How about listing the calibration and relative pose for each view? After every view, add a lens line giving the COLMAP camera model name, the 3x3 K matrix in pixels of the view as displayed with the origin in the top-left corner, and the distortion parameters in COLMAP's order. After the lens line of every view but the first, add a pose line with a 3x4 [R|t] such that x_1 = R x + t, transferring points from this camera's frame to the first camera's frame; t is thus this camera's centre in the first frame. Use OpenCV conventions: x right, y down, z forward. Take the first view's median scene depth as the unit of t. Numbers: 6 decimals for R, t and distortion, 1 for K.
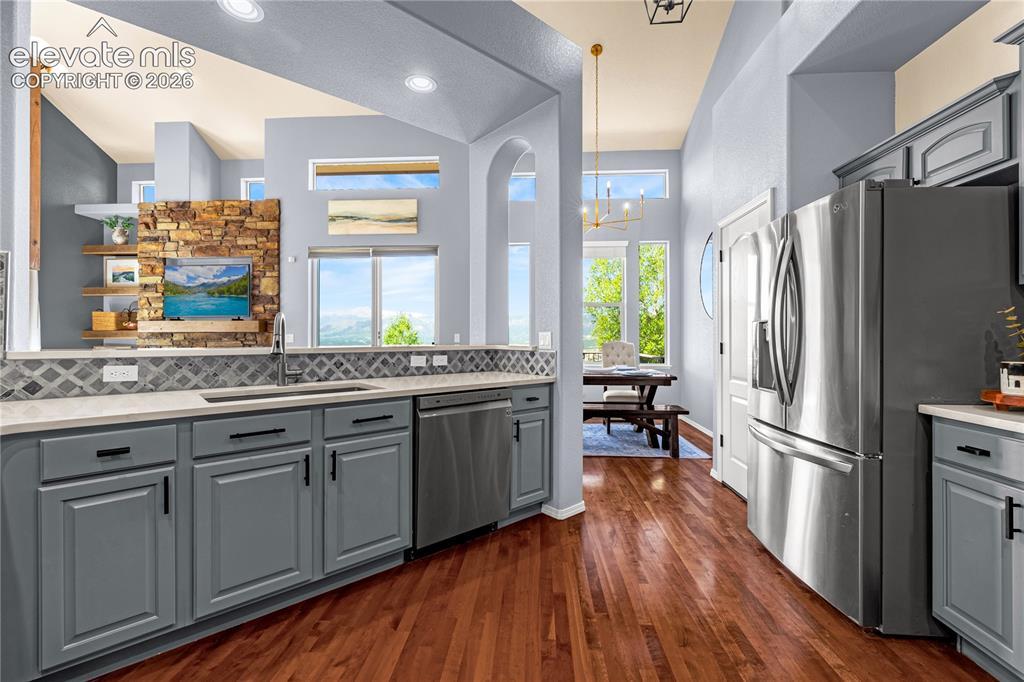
lens RADIAL K [[436.1, 0, 511.3], [0, 436.1, 337.4], [0, 0, 1]] dist [0.001399, 0.000068]
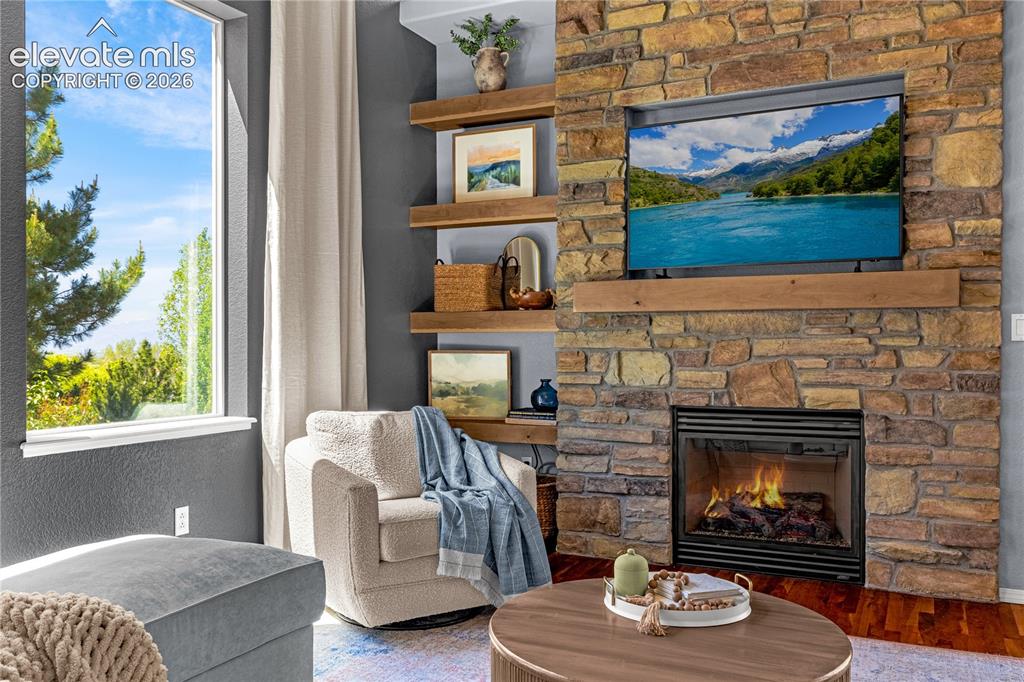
lens RADIAL K [[833.8, 0, 512.4], [0, 833.8, 348.1], [0, 0, 1]] dist [0.002584, 0.002525]
pose [[0.927473, 0.003404, -0.373875, -0.629254], [-0.001200, 0.999981, 0.006127, 0.013336], [0.373889, -0.005234, 0.927459, 0.327408]]
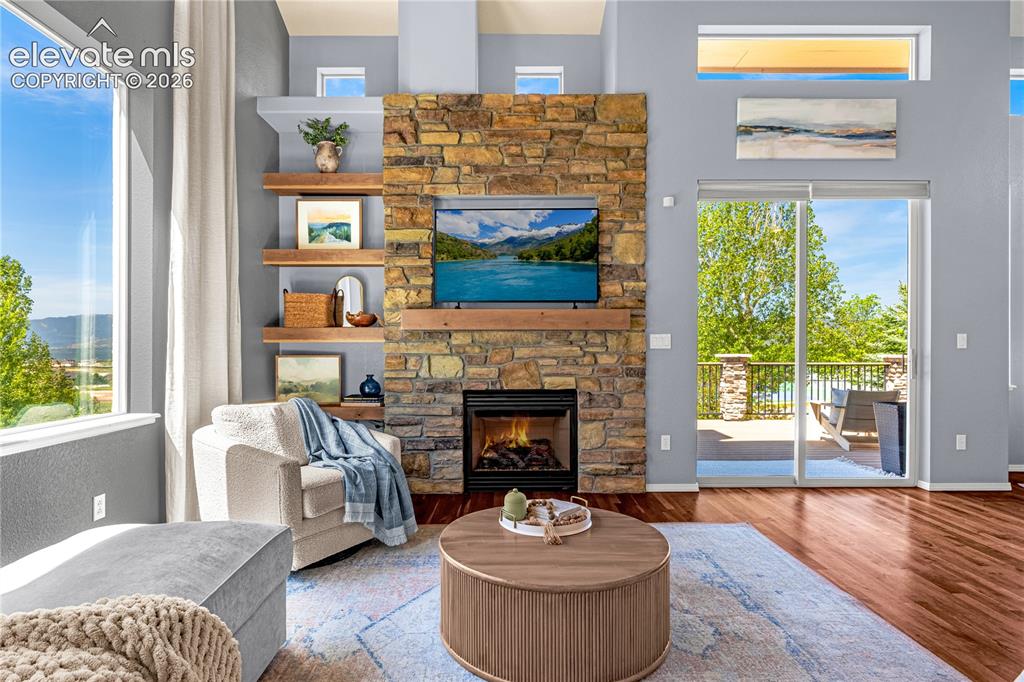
lens RADIAL K [[525.4, 0, 512.3], [0, 525.4, 342.8], [0, 0, 1]] dist [0.000107, 0.001557]
pose [[0.998085, 0.001136, 0.061844, -0.742525], [-0.000689, 0.999973, -0.007264, 0.008729], [-0.061850, 0.007207, 0.998059, 0.335323]]
